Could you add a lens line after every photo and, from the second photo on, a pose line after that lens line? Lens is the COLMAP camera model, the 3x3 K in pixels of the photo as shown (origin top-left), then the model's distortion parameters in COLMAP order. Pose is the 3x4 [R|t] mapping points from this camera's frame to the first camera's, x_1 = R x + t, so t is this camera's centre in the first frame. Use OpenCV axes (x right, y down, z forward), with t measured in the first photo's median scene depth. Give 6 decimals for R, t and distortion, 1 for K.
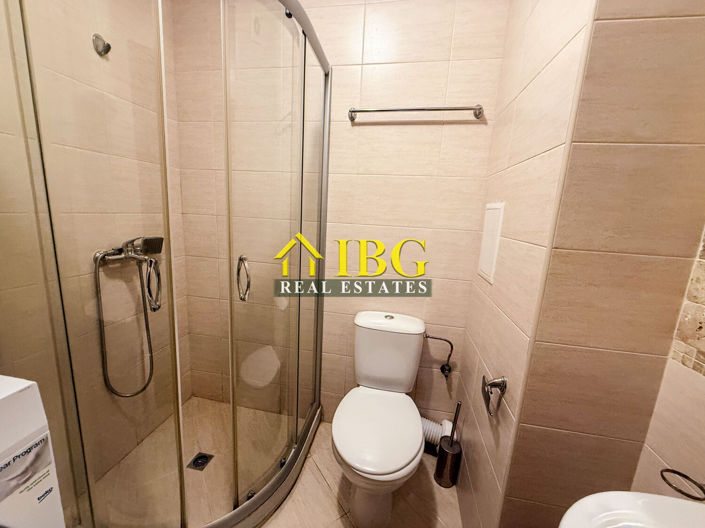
lens RADIAL K [[284.3, 0, 349.4], [0, 284.3, 262.9], [0, 0, 1]] dist [0.001194, 0.000663]
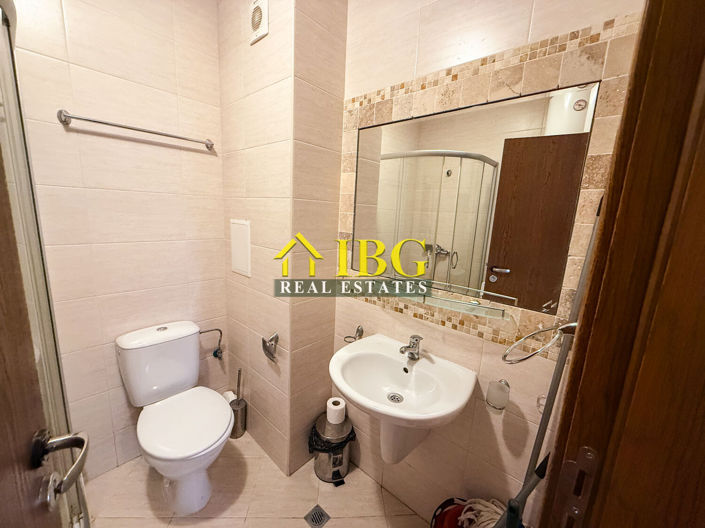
lens RADIAL K [[284.3, 0, 351.0], [0, 284.3, 260.0], [0, 0, 1]] dist [0.001194, 0.000663]
pose [[0.519471, -0.169940, 0.837419, -0.334479], [0.134593, 0.984063, 0.116208, -0.087671], [-0.843821, 0.052344, 0.534065, -0.160563]]
